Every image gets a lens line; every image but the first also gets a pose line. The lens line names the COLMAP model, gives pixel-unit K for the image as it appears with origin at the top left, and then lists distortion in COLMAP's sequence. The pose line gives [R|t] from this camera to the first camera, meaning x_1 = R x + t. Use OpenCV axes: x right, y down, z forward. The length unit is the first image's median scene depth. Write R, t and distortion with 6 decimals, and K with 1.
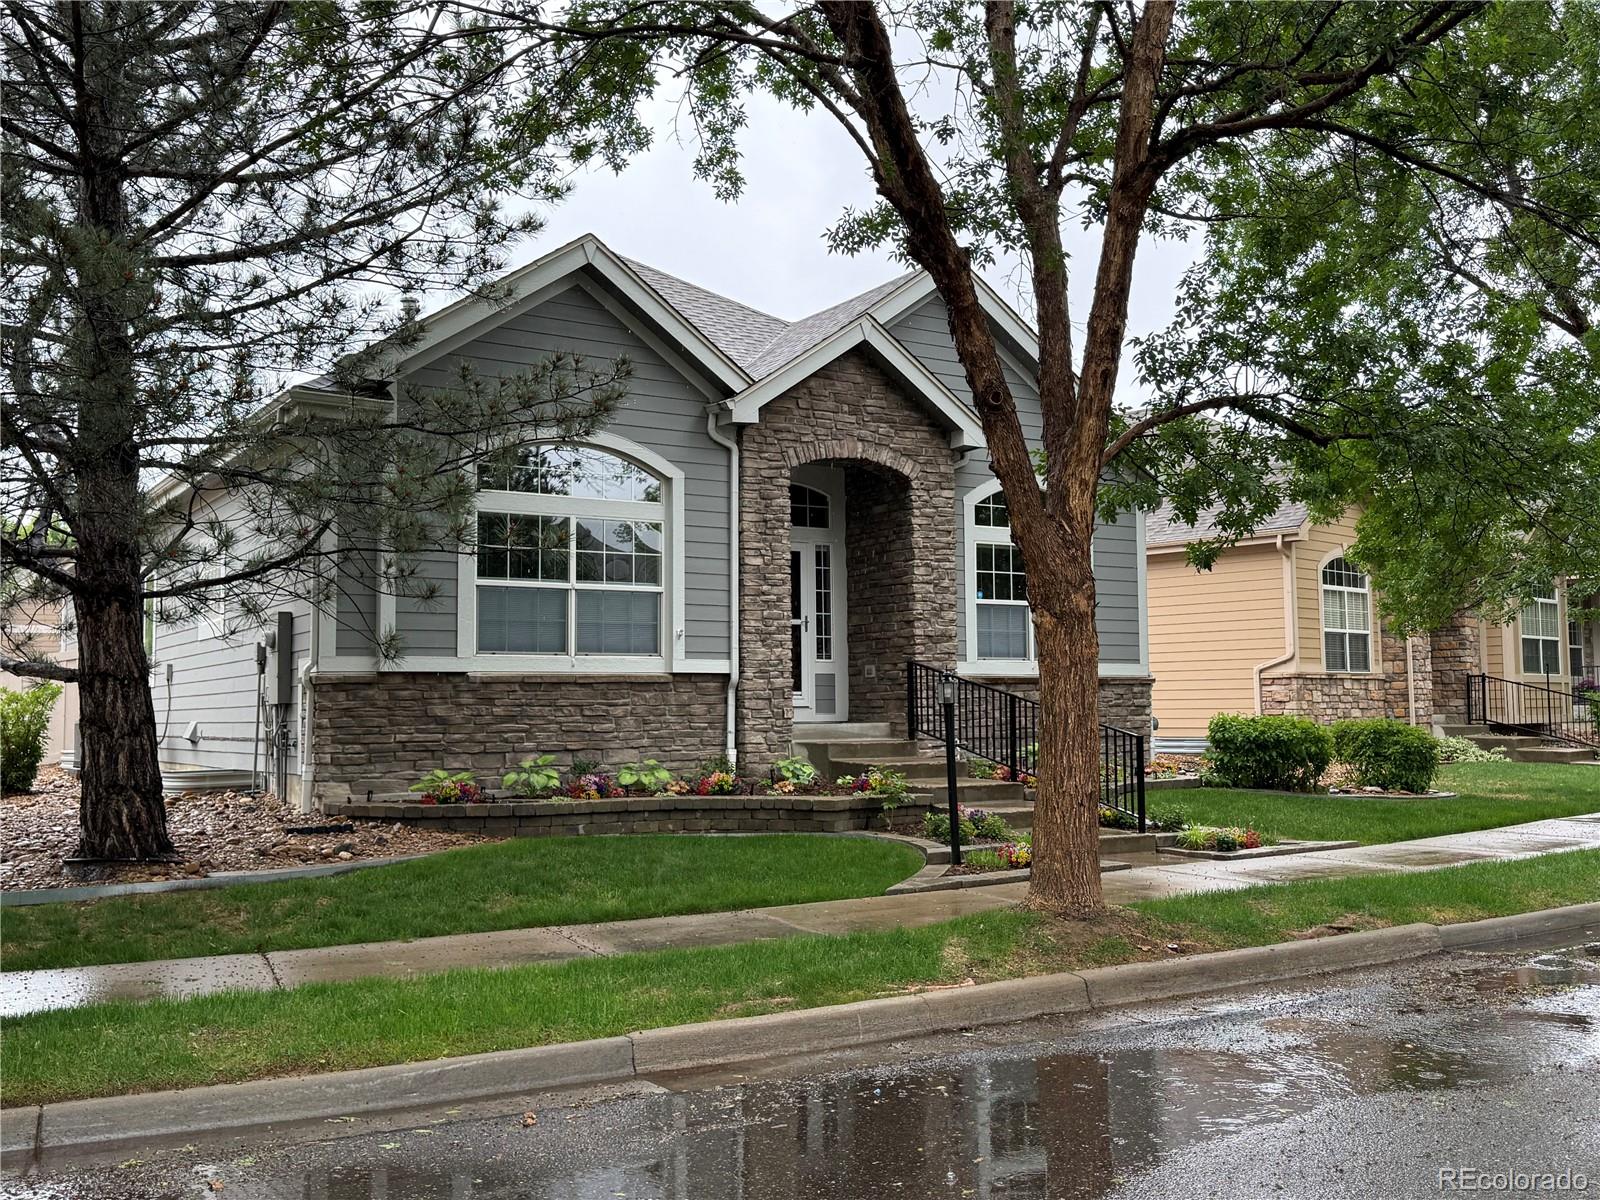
lens RADIAL K [[1555.4, 0, 800.4], [0, 1555.4, 602.6], [0, 0, 1]] dist [-0.008762, 0.000000]
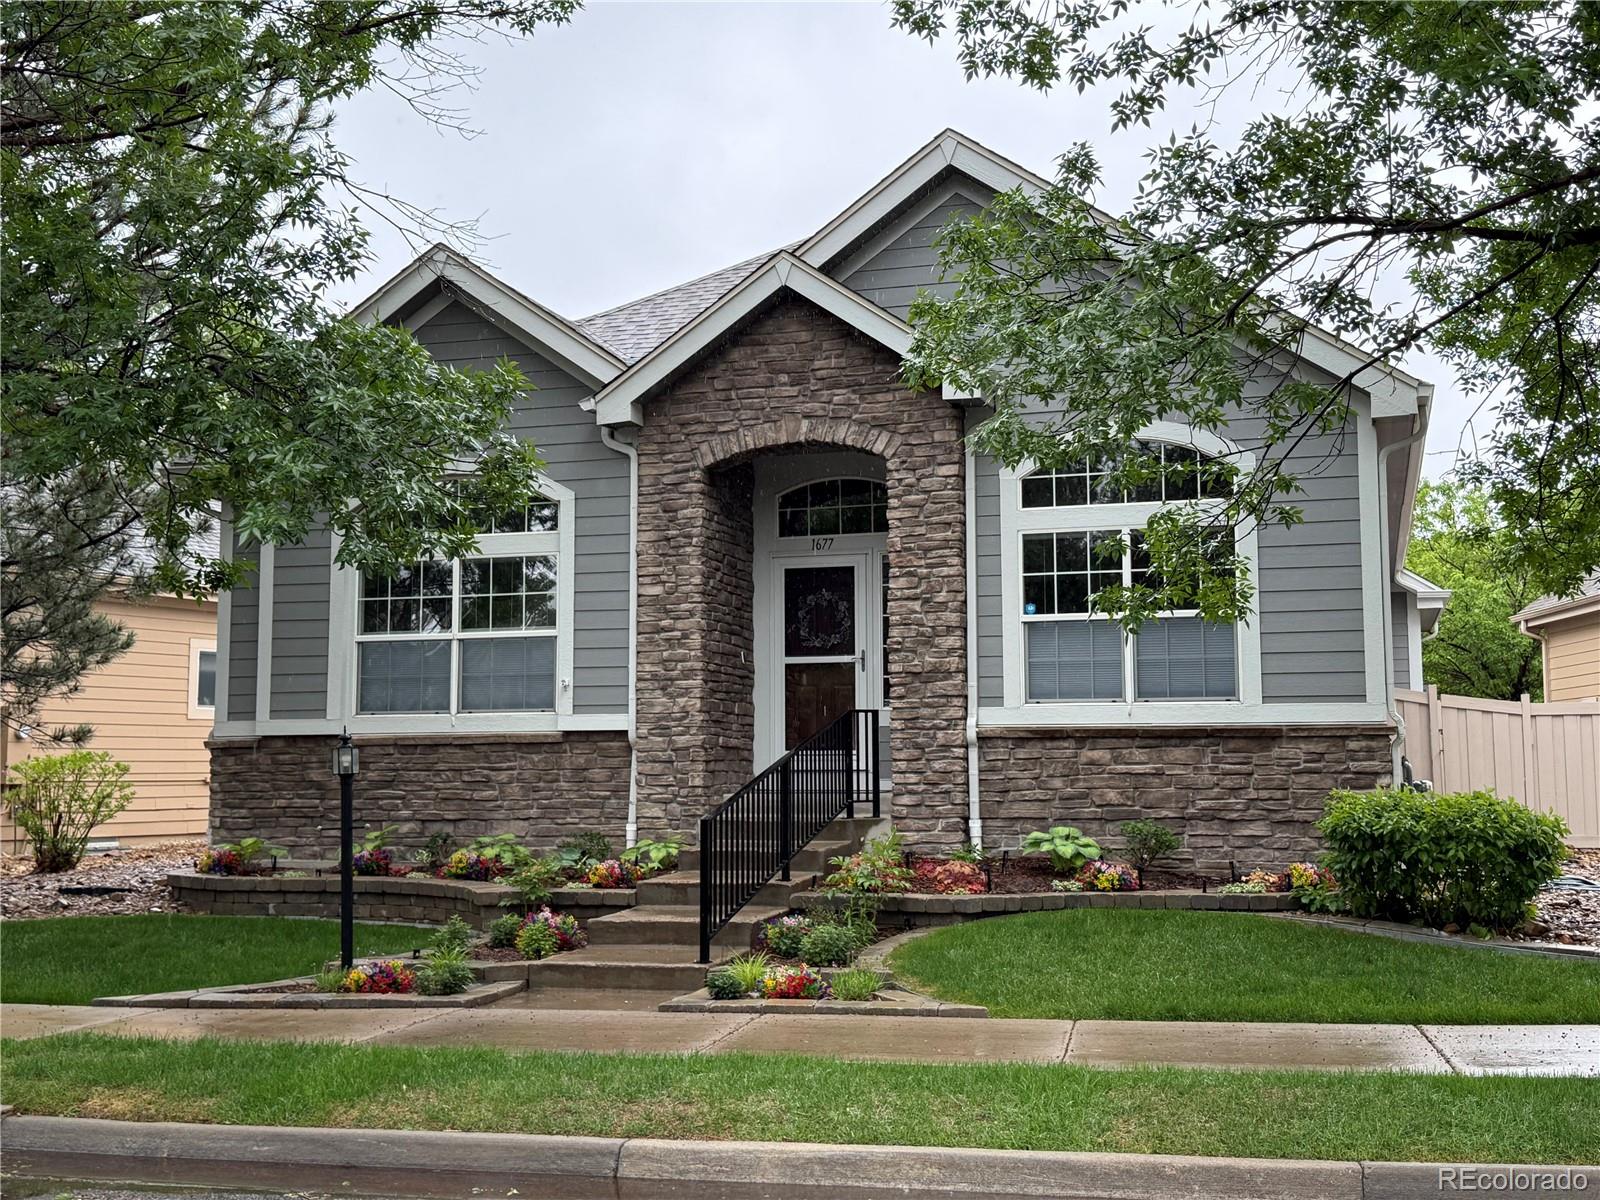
lens RADIAL K [[1788.8, 0, 799.3], [0, 1788.8, 595.6], [0, 0, 1]] dist [0.068242, 0.000000]
pose [[0.644207, -0.067255, -0.761889, 0.722426], [0.052055, 0.997672, -0.044054, 0.020807], [0.763078, -0.011280, 0.646208, 0.456412]]
